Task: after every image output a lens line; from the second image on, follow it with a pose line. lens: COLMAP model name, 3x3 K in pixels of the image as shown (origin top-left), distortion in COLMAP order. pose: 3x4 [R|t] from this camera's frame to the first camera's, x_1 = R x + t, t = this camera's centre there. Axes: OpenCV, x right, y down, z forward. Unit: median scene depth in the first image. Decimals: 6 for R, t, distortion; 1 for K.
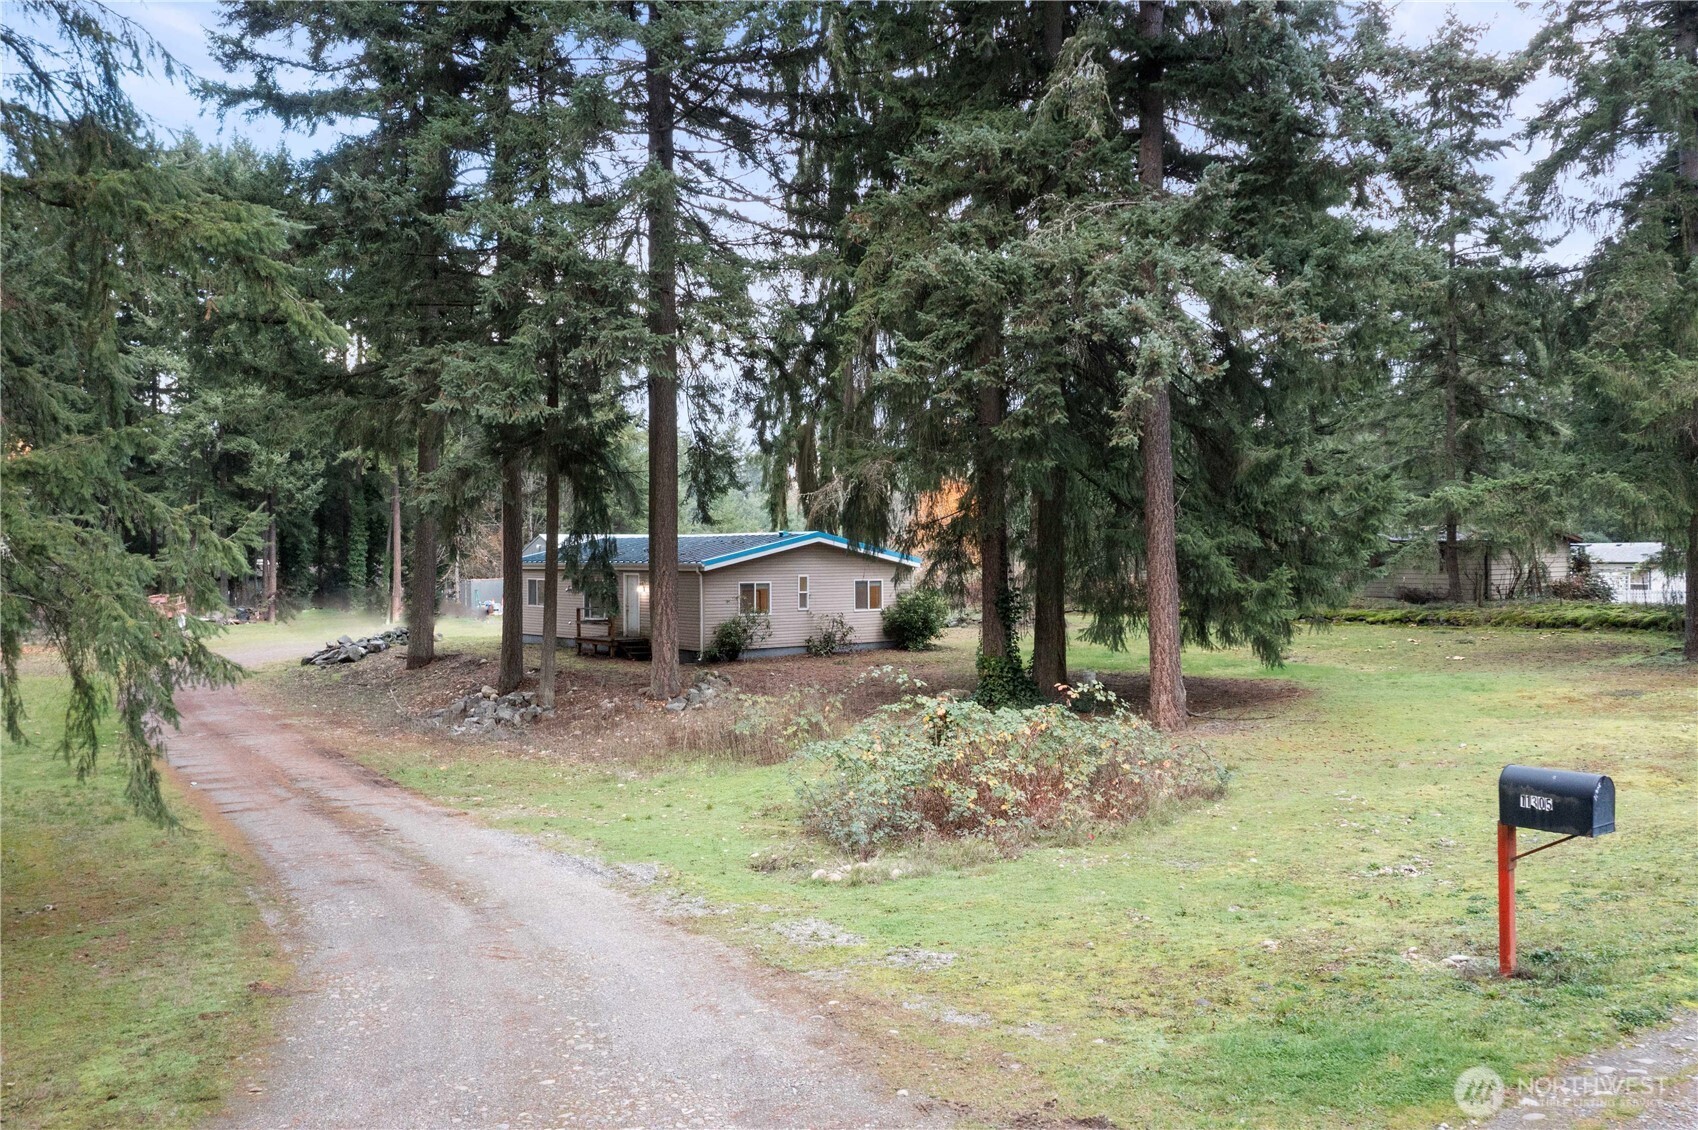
lens RADIAL K [[1375.3, 0, 847.6], [0, 1375.3, 563.3], [0, 0, 1]] dist [0.005994, 0.004565]
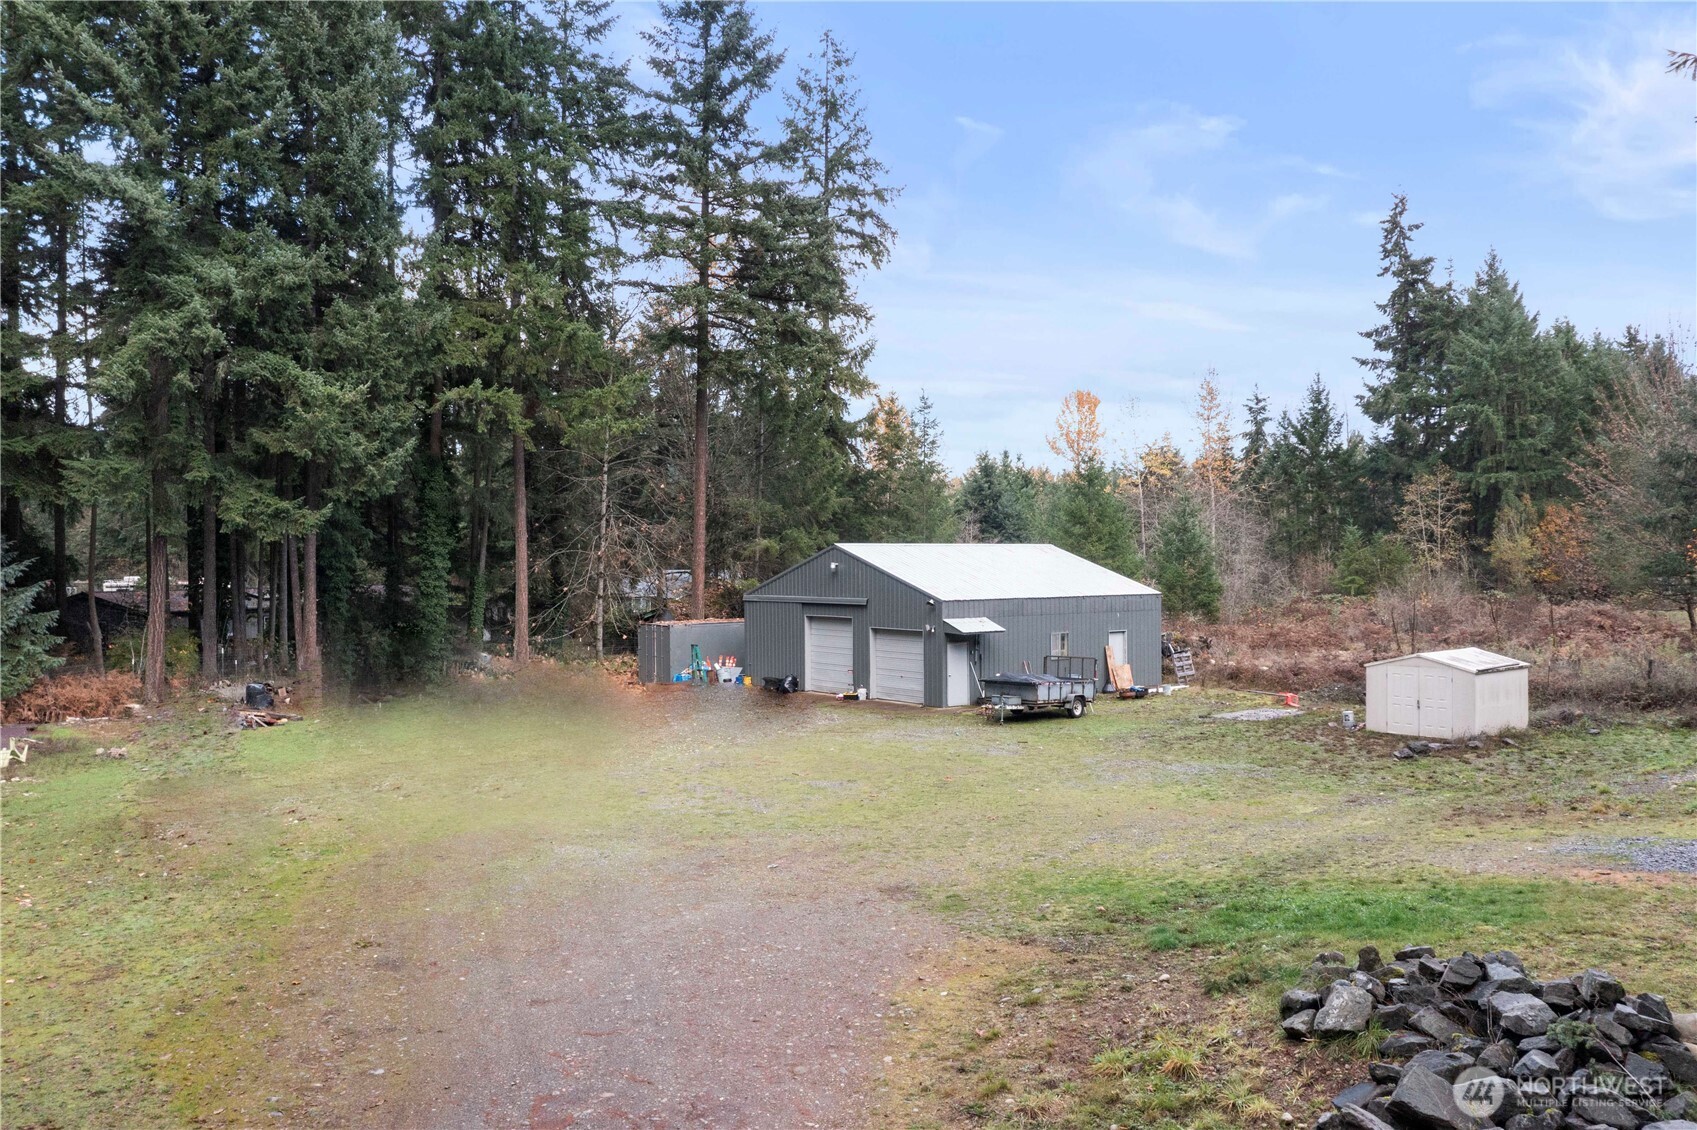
lens RADIAL K [[1374.4, 0, 850.0], [0, 1374.4, 565.4], [0, 0, 1]] dist [0.005994, 0.004565]
pose [[0.995308, 0.003037, 0.096709, -0.272657], [-0.002758, 0.999992, -0.003025, -0.011500], [-0.096718, 0.002744, 0.995308, 0.468463]]
